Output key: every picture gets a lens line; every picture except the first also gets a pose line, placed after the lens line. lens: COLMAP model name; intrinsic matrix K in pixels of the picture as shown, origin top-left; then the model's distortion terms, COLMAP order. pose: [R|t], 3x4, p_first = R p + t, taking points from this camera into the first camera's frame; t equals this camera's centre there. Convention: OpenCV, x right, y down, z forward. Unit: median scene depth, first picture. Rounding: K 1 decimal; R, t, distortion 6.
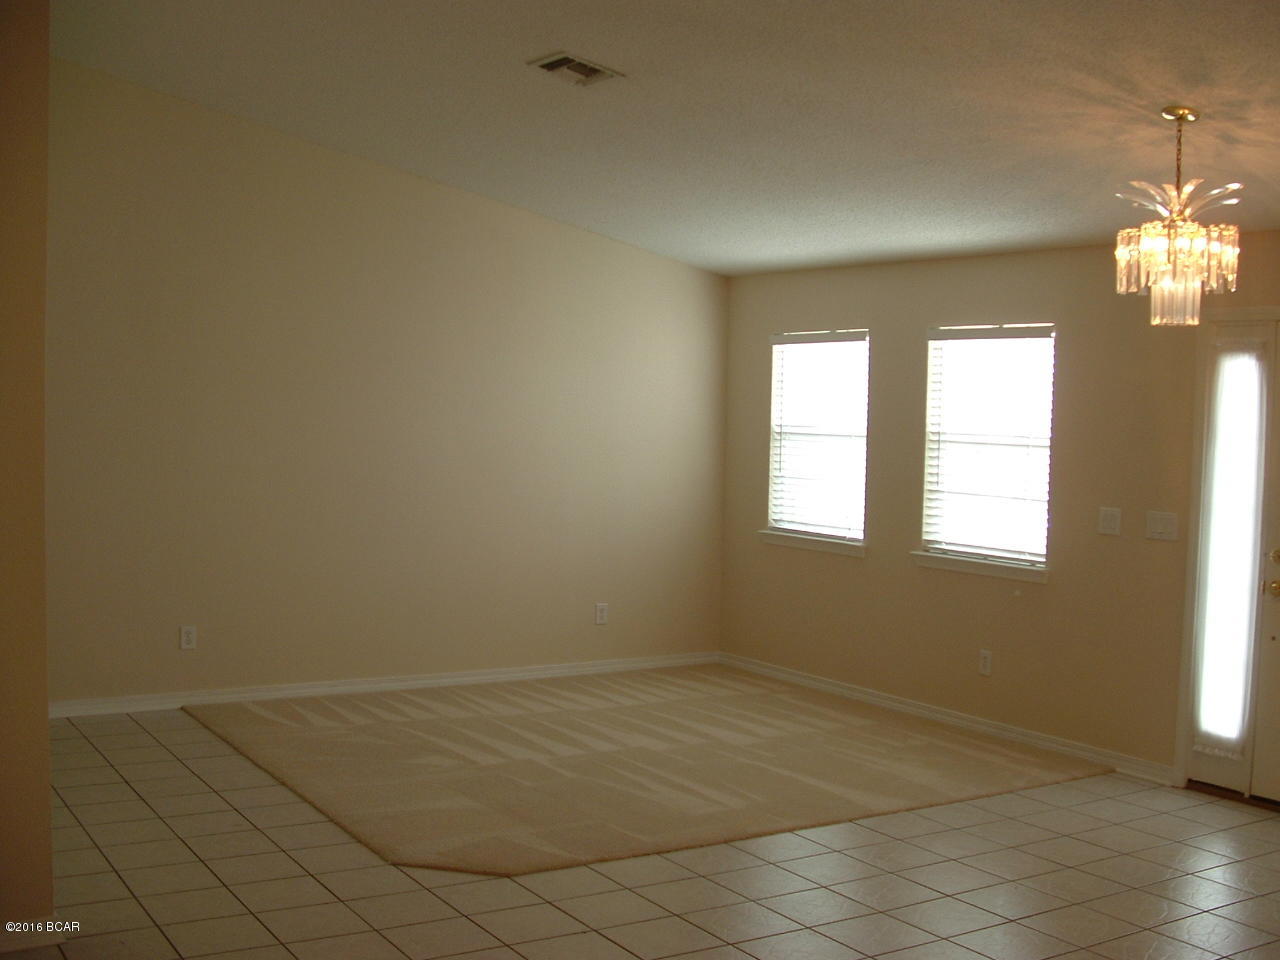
lens RADIAL K [[1513.4, 0, 646.5], [0, 1513.4, 487.1], [0, 0, 1]] dist [-0.177257, 0.000000]
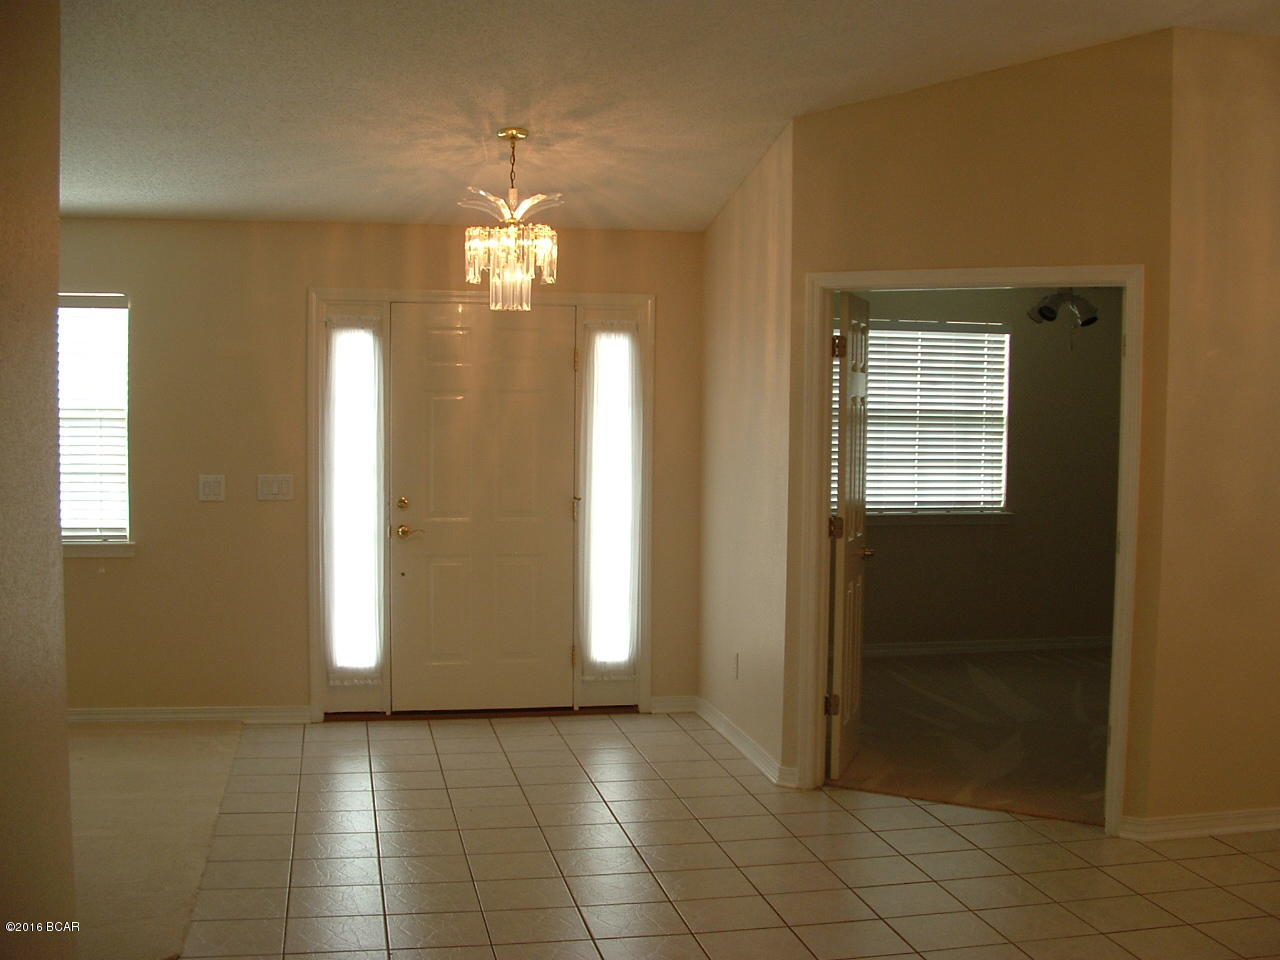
lens RADIAL K [[1513.4, 0, 646.4], [0, 1513.4, 474.8], [0, 0, 1]] dist [-0.177257, 0.000000]
pose [[0.330689, -0.067003, 0.941358, -0.623286], [0.044817, 0.997466, 0.055253, -0.033061], [-0.942675, 0.023918, 0.332854, 0.404798]]
